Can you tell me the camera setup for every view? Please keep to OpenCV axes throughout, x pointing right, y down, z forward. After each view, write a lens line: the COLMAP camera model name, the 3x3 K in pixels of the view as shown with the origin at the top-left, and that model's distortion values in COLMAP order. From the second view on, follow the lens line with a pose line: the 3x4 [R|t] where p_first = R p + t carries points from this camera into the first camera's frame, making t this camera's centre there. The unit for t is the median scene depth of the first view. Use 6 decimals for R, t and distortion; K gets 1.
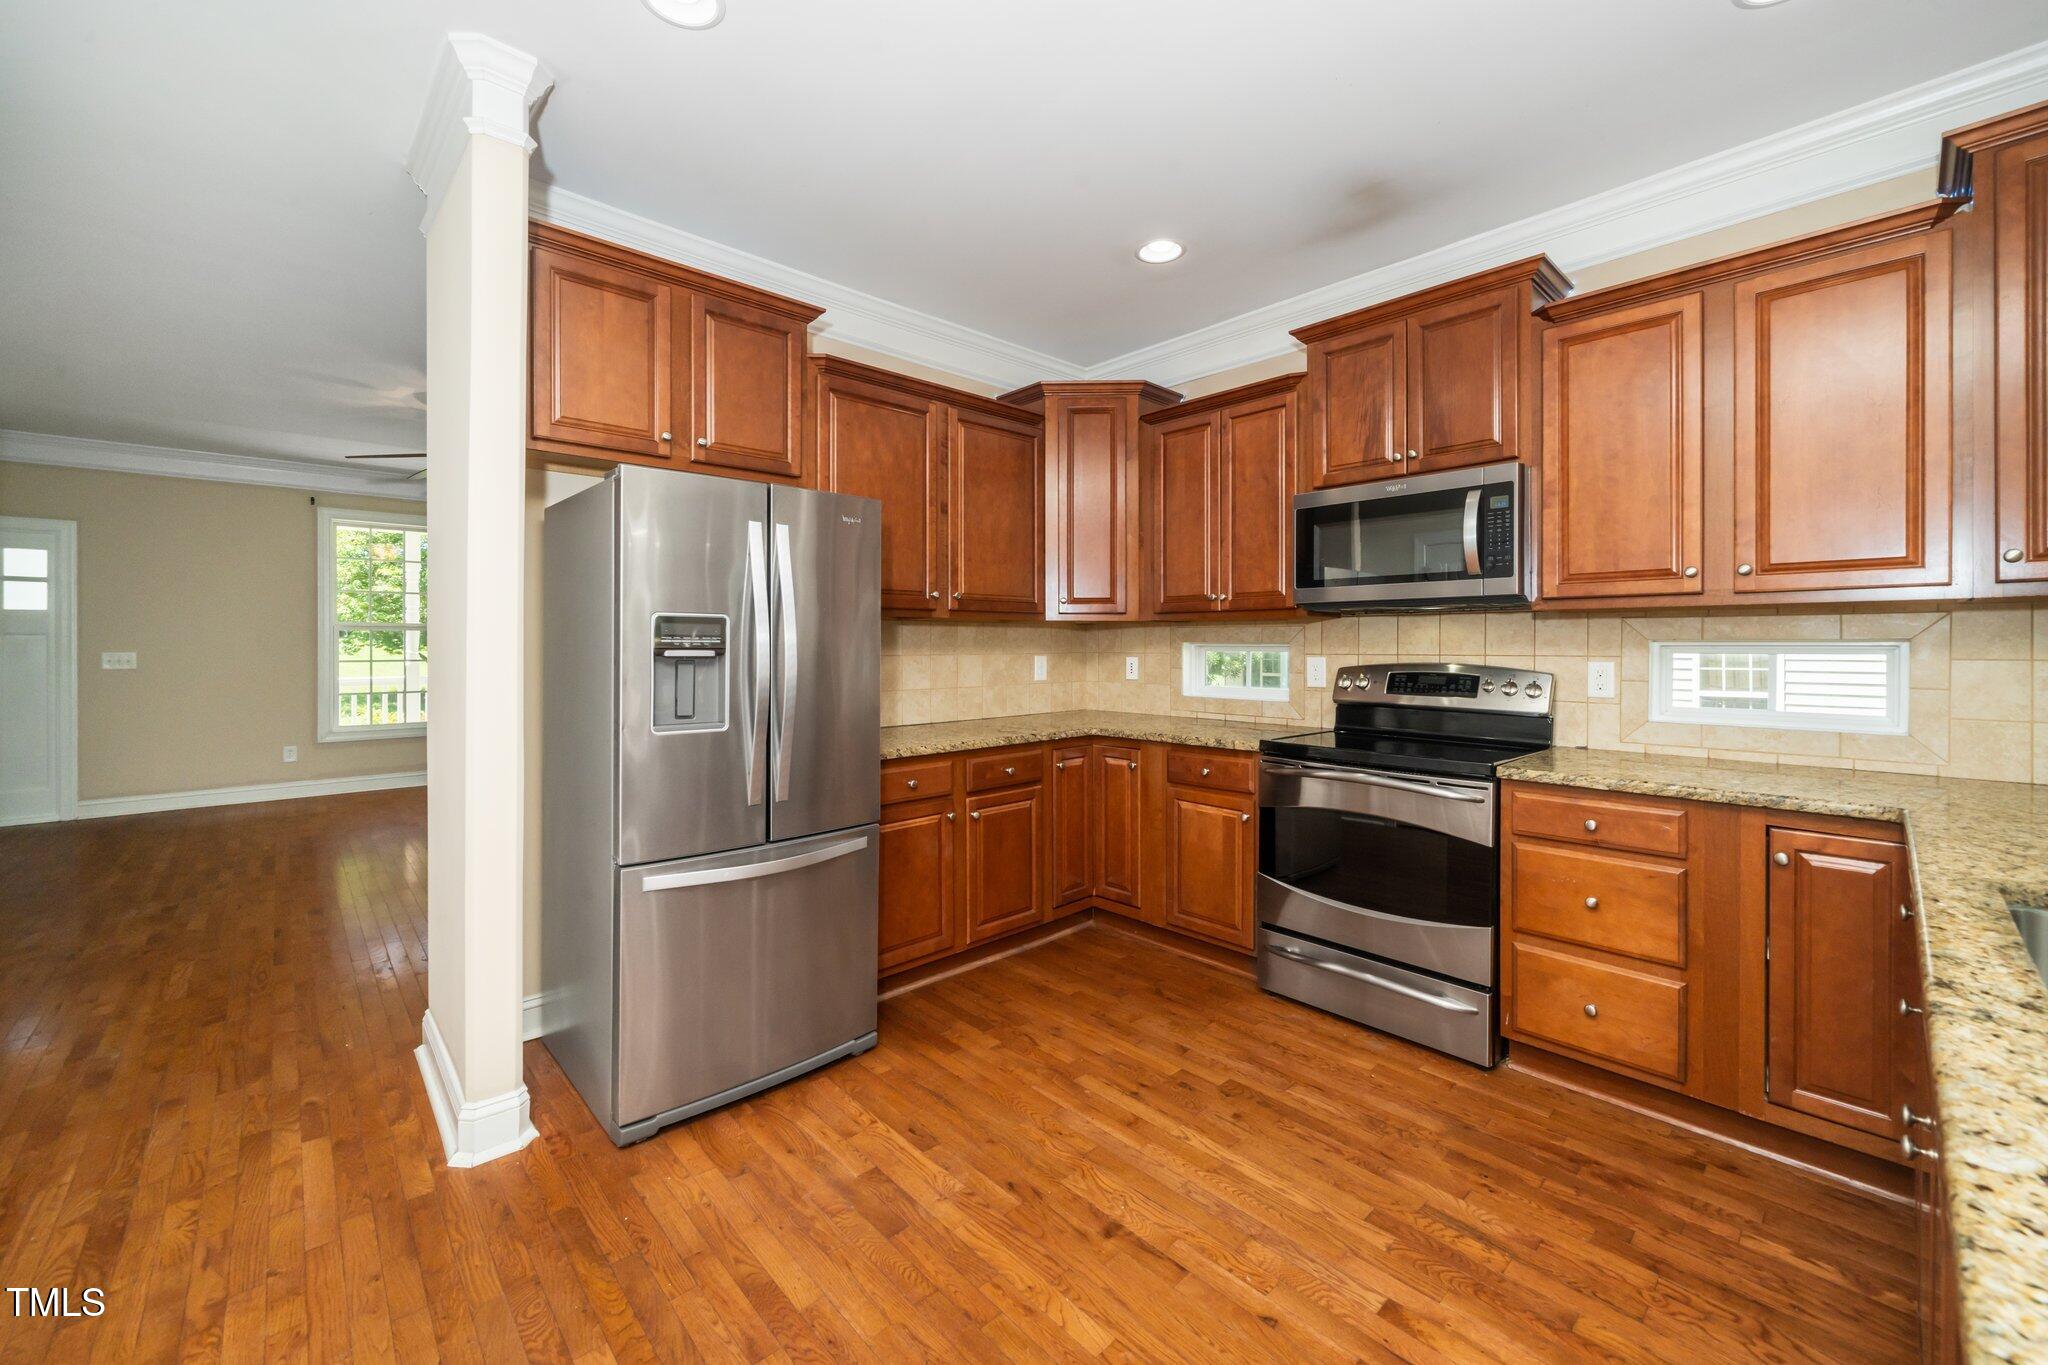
lens RADIAL K [[814.8, 0, 1022.1], [0, 814.8, 647.0], [0, 0, 1]] dist [-0.000604, -0.000792]
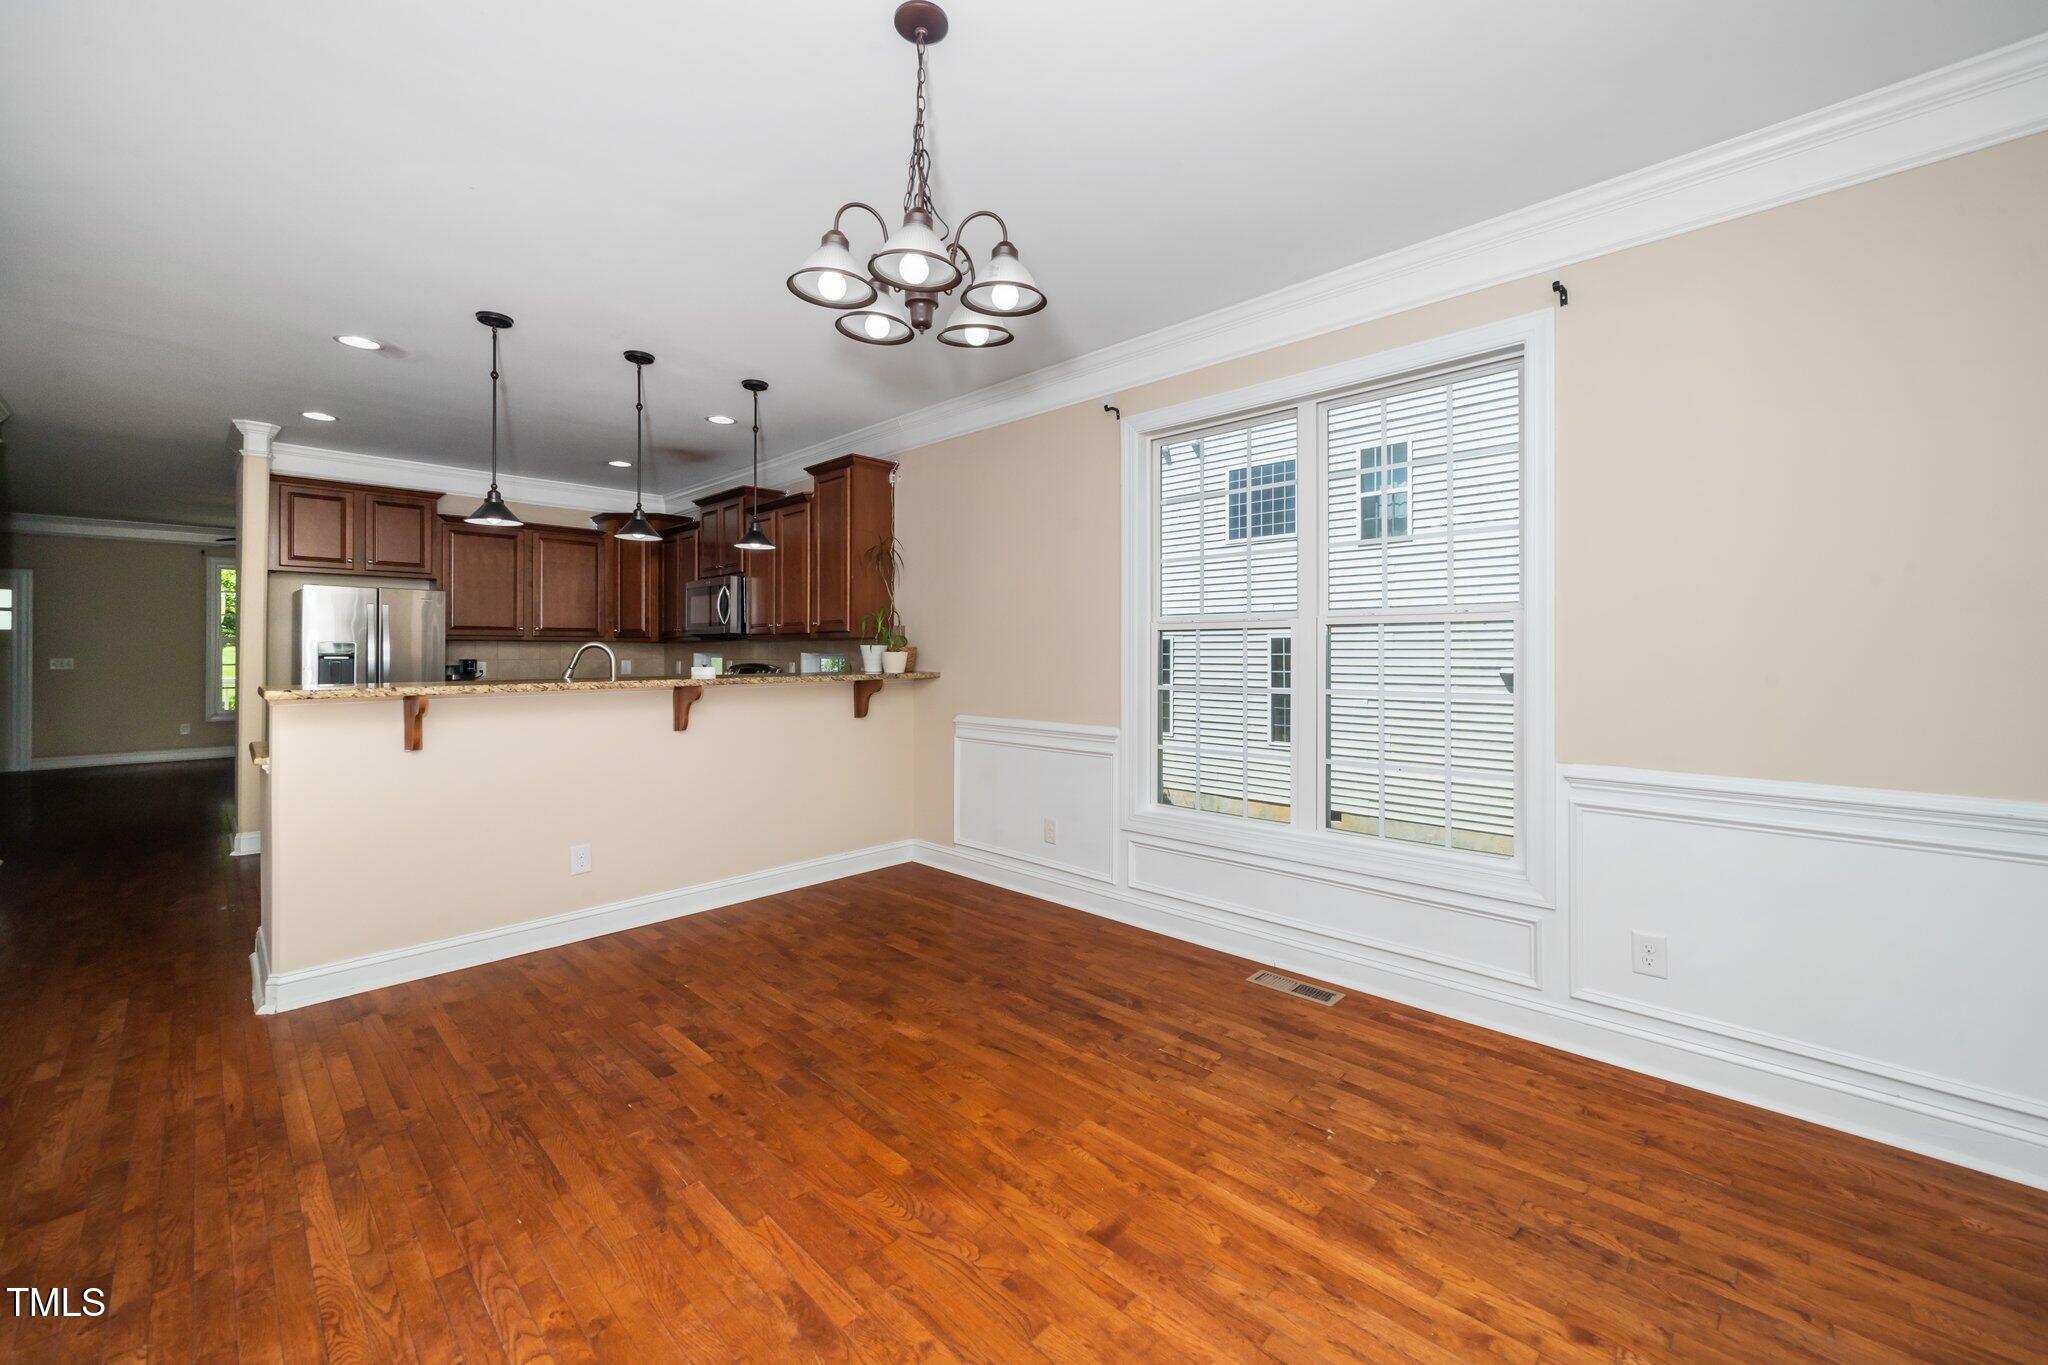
lens RADIAL K [[803.3, 0, 1019.8], [0, 803.3, 647.4], [0, 0, 1]] dist [-0.001311, 0.000304]
pose [[0.998229, 0.003092, 0.059412, 1.084597], [-0.002449, 0.999938, -0.010883, -0.000194], [-0.059442, 0.010718, 0.998174, -1.115904]]
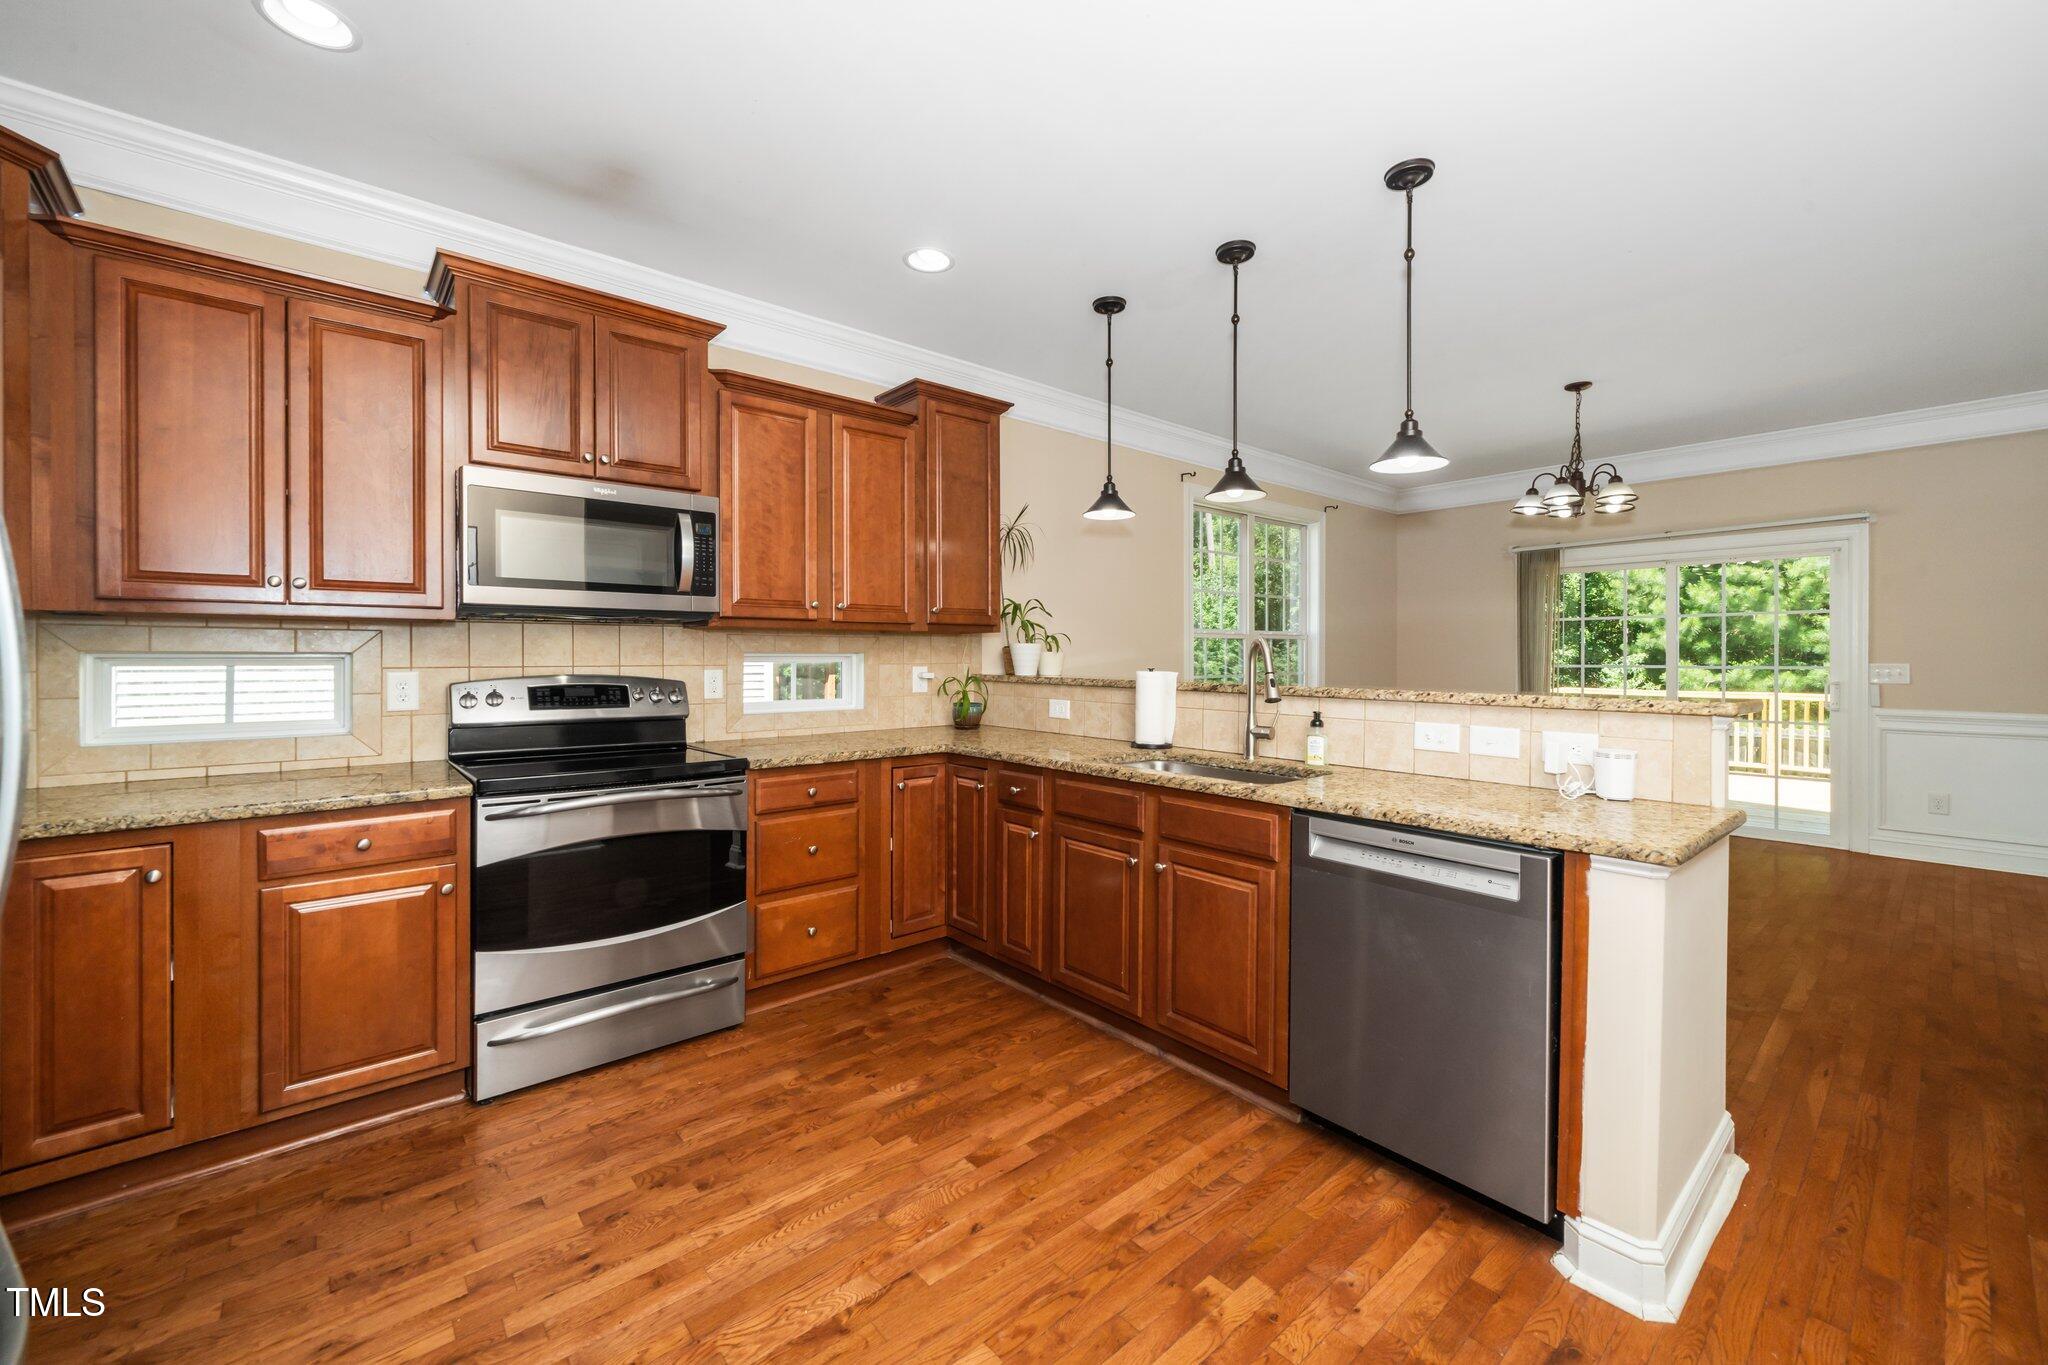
lens RADIAL K [[787.6, 0, 1023.2], [0, 787.6, 660.0], [0, 0, 1]] dist [-0.000383, 0.000030]
pose [[0.042197, -0.004644, 0.999099, -0.416269], [0.002912, 0.999986, 0.004525, -0.000553], [-0.999105, 0.002719, 0.042210, 0.442288]]
